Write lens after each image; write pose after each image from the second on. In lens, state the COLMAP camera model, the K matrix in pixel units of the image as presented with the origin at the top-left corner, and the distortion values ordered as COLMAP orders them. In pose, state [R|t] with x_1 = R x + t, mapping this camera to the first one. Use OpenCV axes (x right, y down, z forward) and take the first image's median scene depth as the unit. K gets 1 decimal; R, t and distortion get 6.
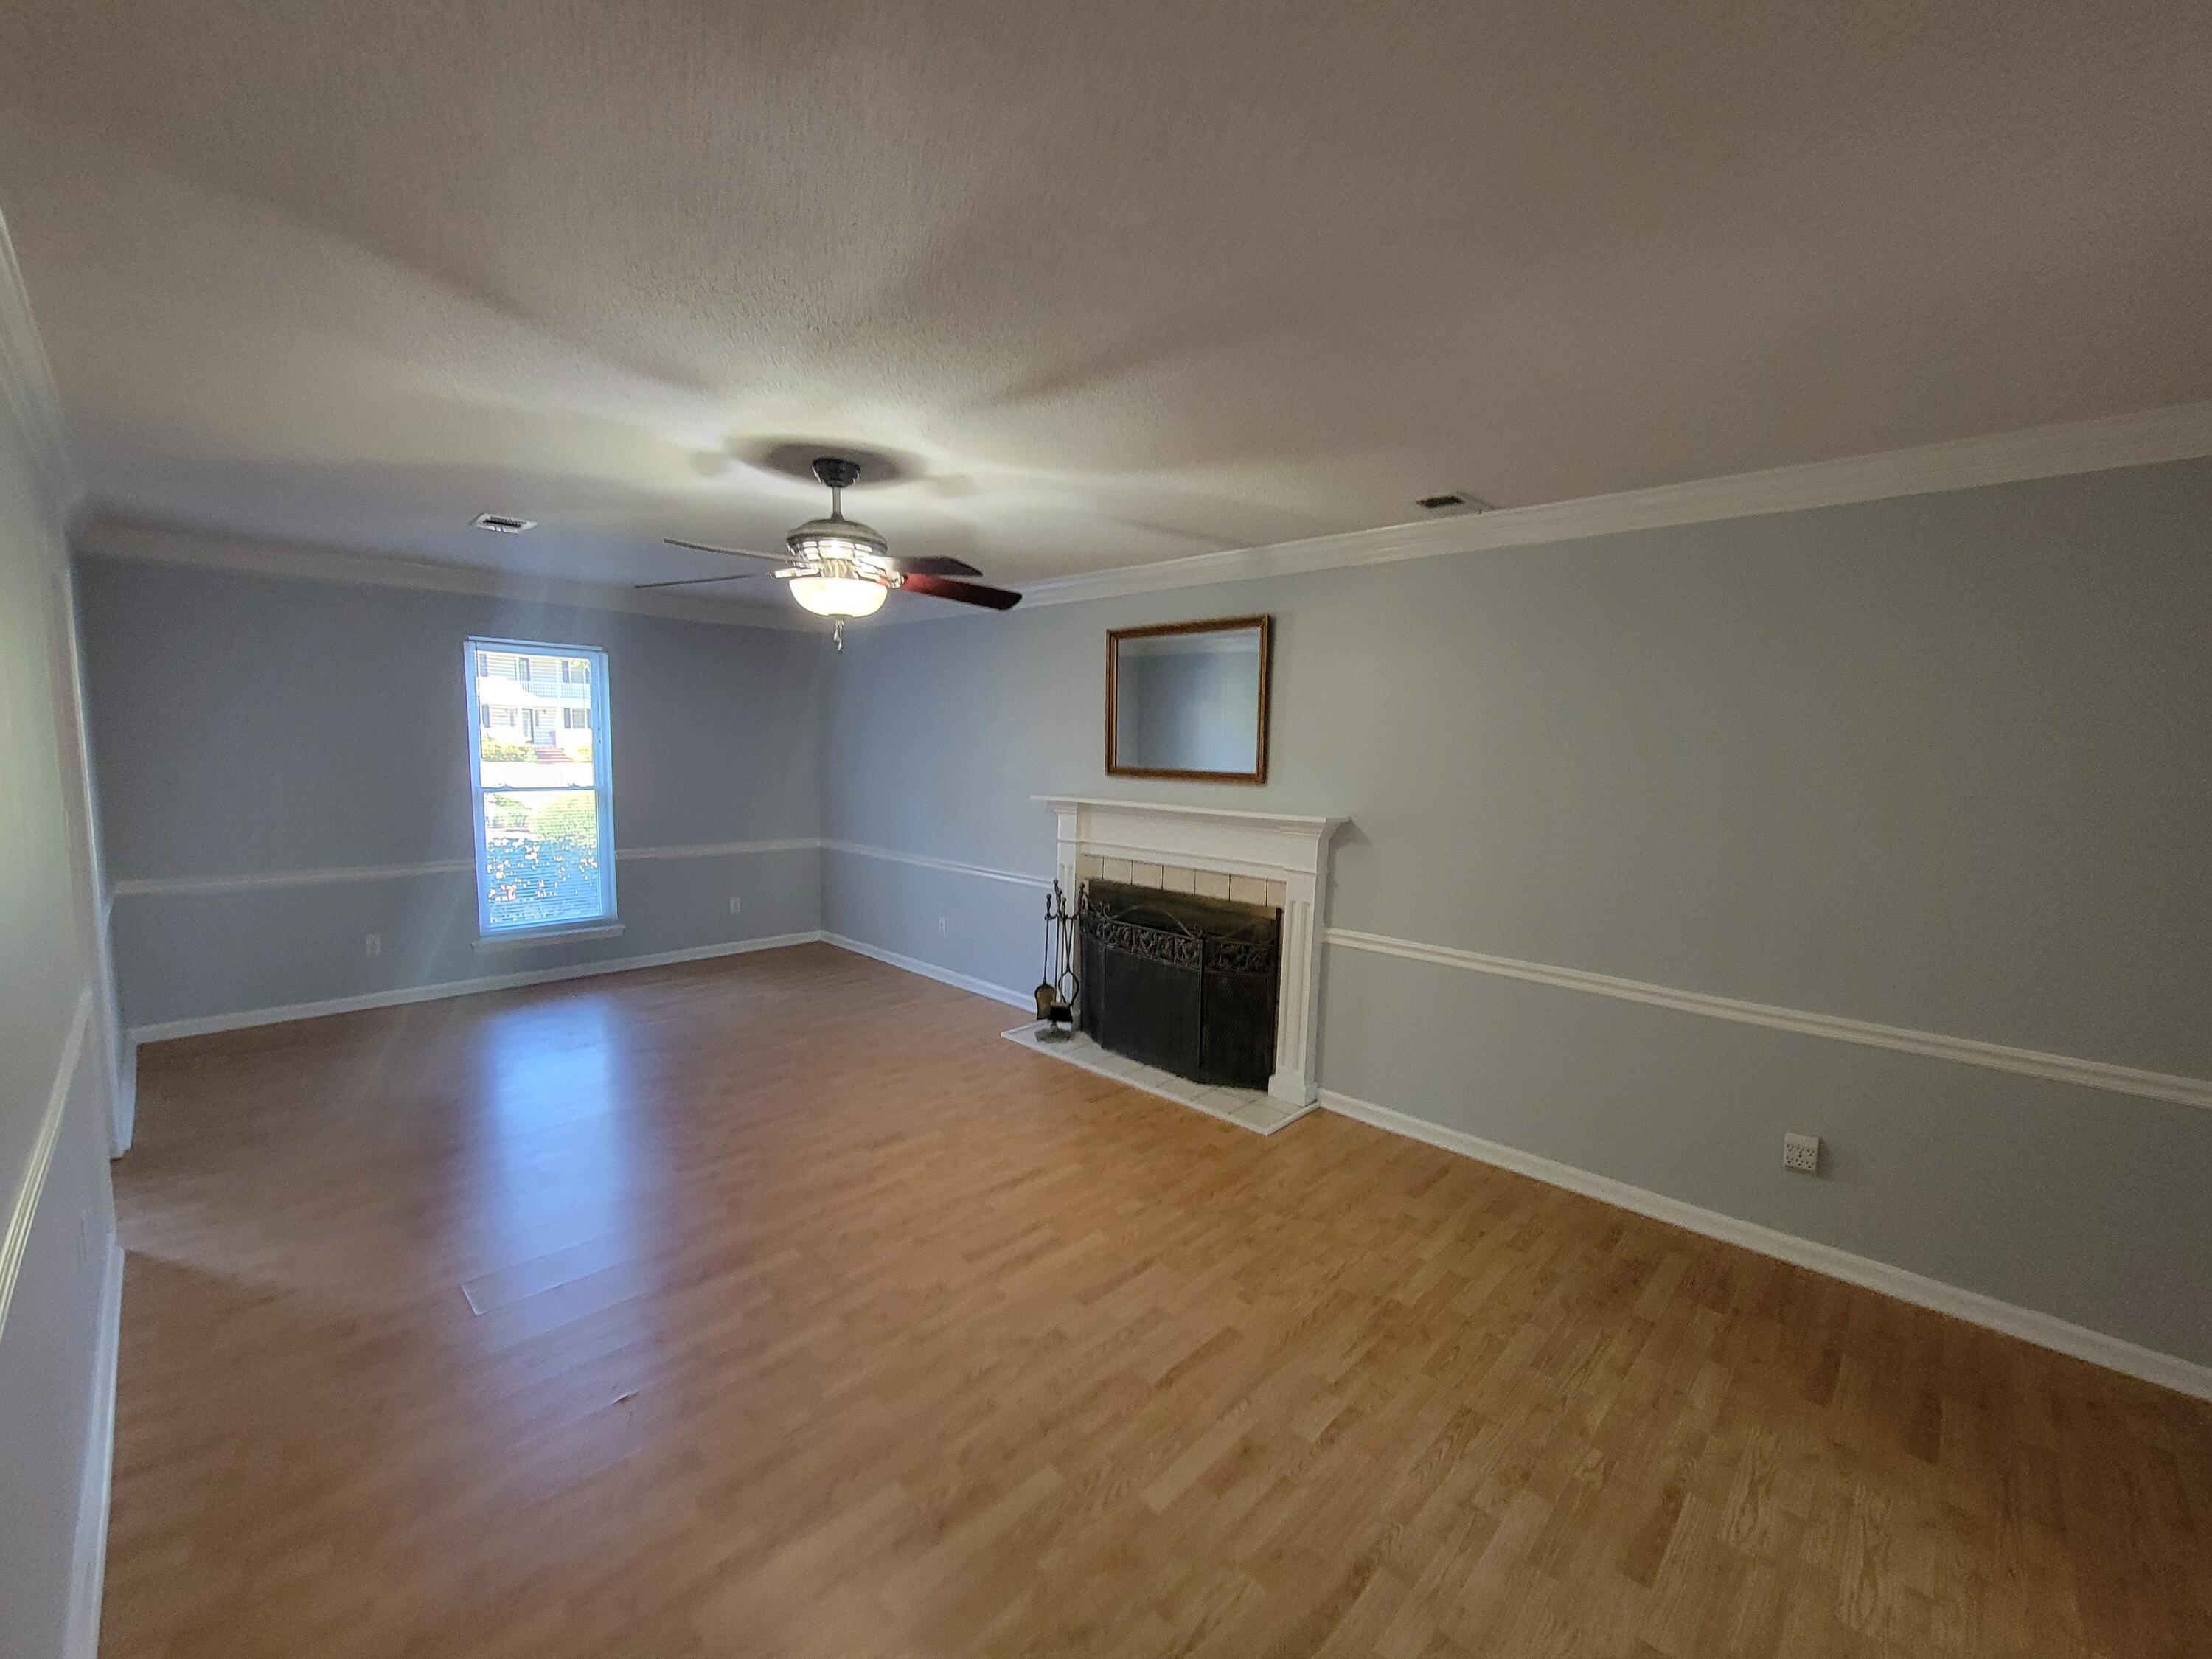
lens RADIAL K [[905.0, 0, 1105.2], [0, 905.0, 835.4], [0, 0, 1]] dist [-0.007670, 0.001657]
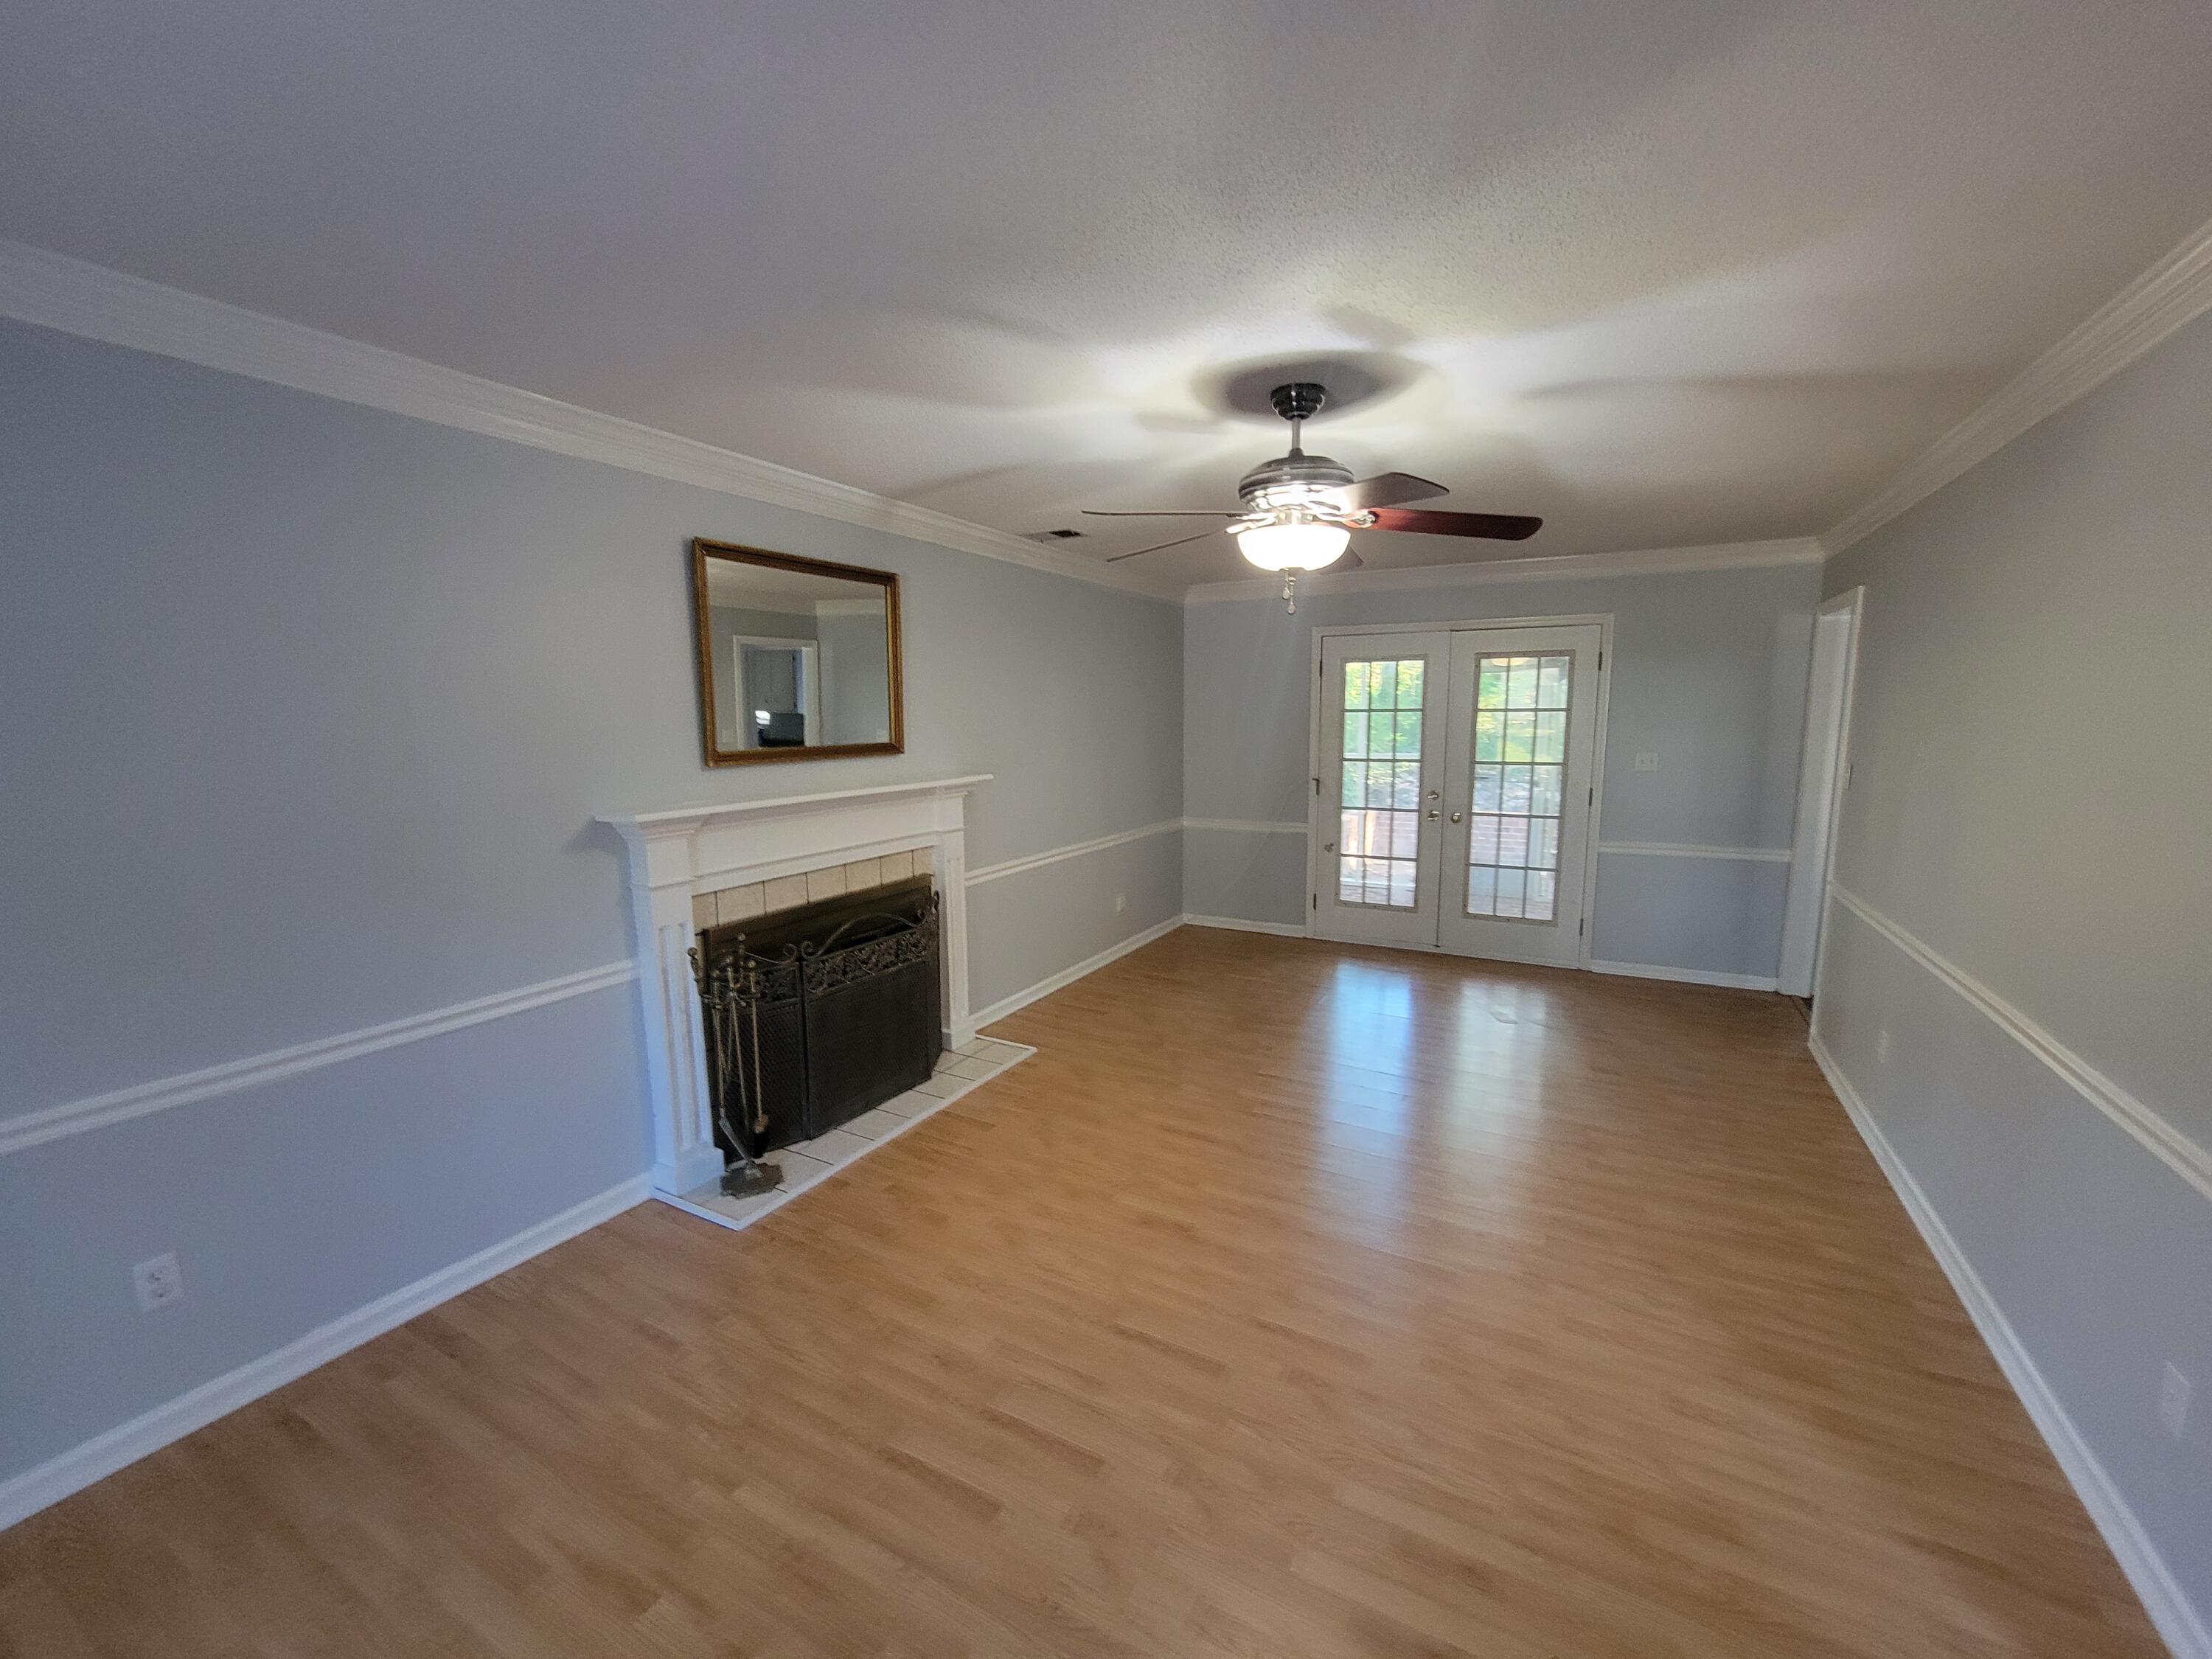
lens RADIAL K [[905.0, 0, 1109.4], [0, 905.0, 831.0], [0, 0, 1]] dist [-0.007670, 0.001657]
pose [[-0.261749, -0.150745, 0.953291, -0.804602], [0.098502, 0.978397, 0.181761, -0.127556], [-0.960096, 0.141477, -0.241245, 1.025857]]
